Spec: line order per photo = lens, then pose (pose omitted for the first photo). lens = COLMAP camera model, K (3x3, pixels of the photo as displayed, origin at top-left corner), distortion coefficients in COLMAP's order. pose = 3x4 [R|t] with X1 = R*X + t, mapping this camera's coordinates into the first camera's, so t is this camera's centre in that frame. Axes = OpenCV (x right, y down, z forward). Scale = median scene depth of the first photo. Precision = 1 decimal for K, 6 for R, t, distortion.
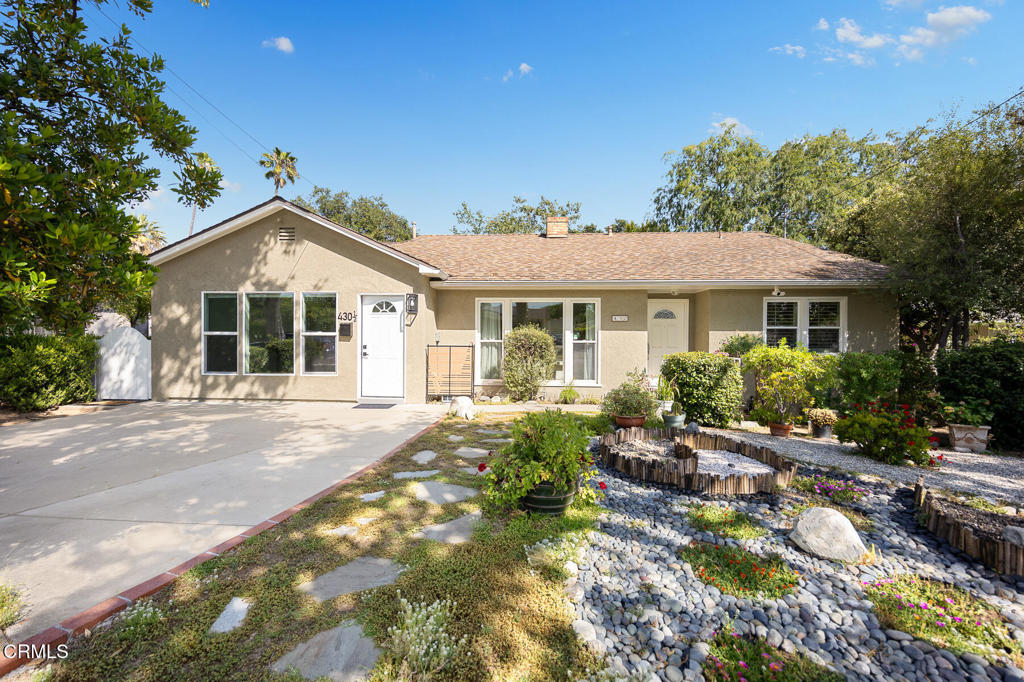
lens RADIAL K [[425.5, 0, 484.2], [0, 425.5, 345.8], [0, 0, 1]] dist [0.008987, 0.000258]
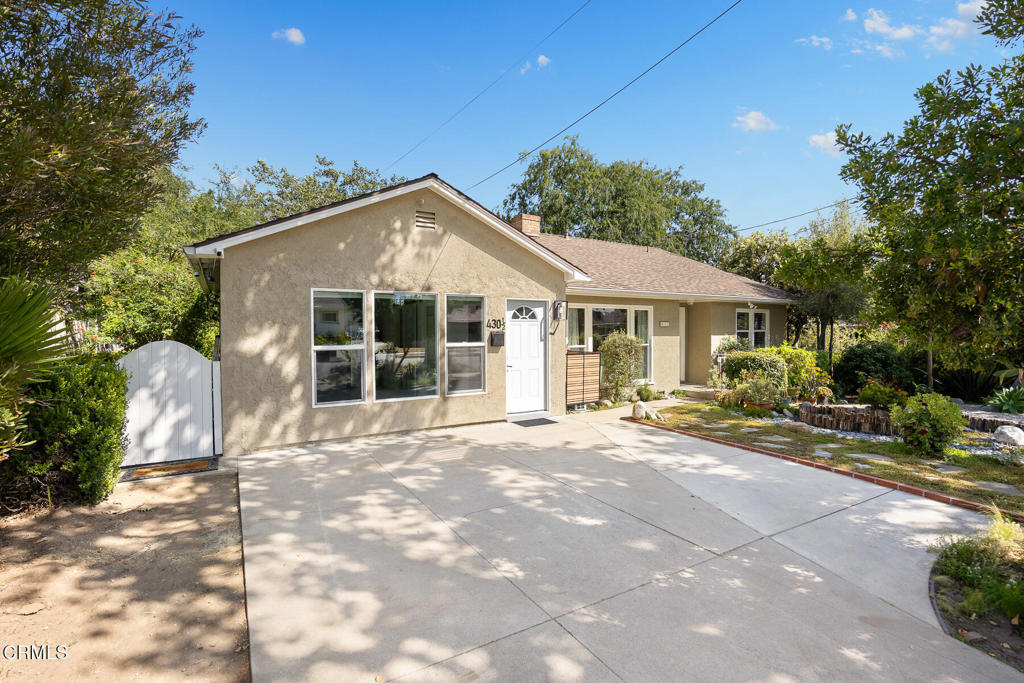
lens RADIAL K [[518.8, 0, 505.1], [0, 518.8, 343.8], [0, 0, 1]] dist [-0.022271, -0.000112]
pose [[0.798308, -0.026928, 0.601647, -0.913511], [0.022932, 0.999635, 0.014313, -0.041774], [-0.601812, 0.002371, 0.798634, 0.142390]]
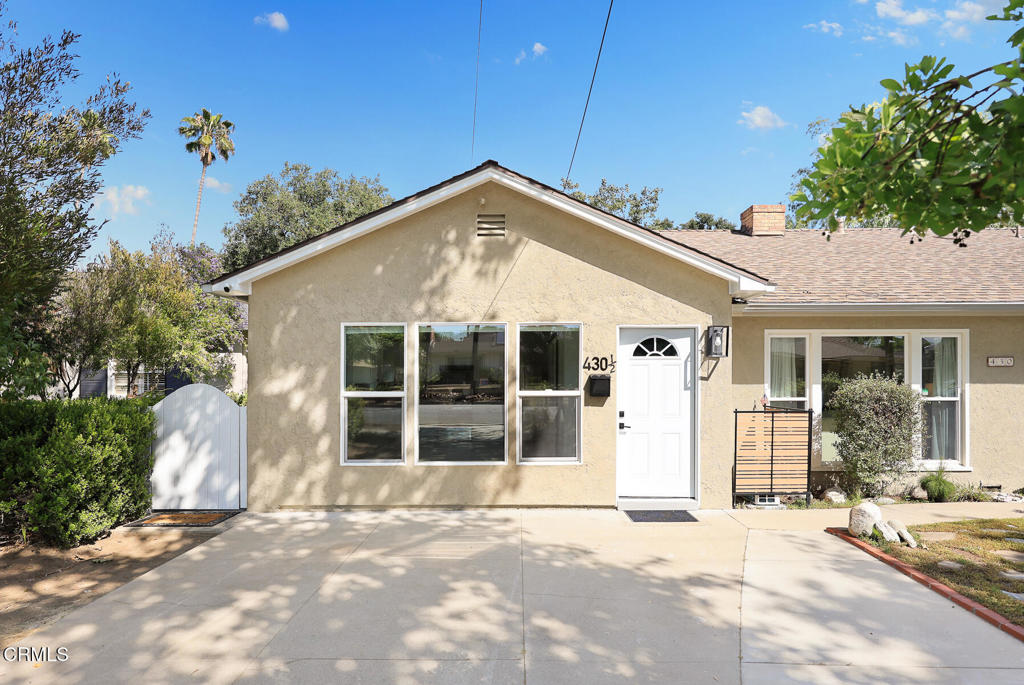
lens RADIAL K [[580.9, 0, 481.4], [0, 580.9, 372.5], [0, 0, 1]] dist [0.001187, -0.000018]
pose [[0.998224, -0.009936, 0.058731, -0.516451], [0.011236, 0.999698, -0.021839, -0.039631], [-0.058496, 0.022461, 0.998035, 0.197613]]
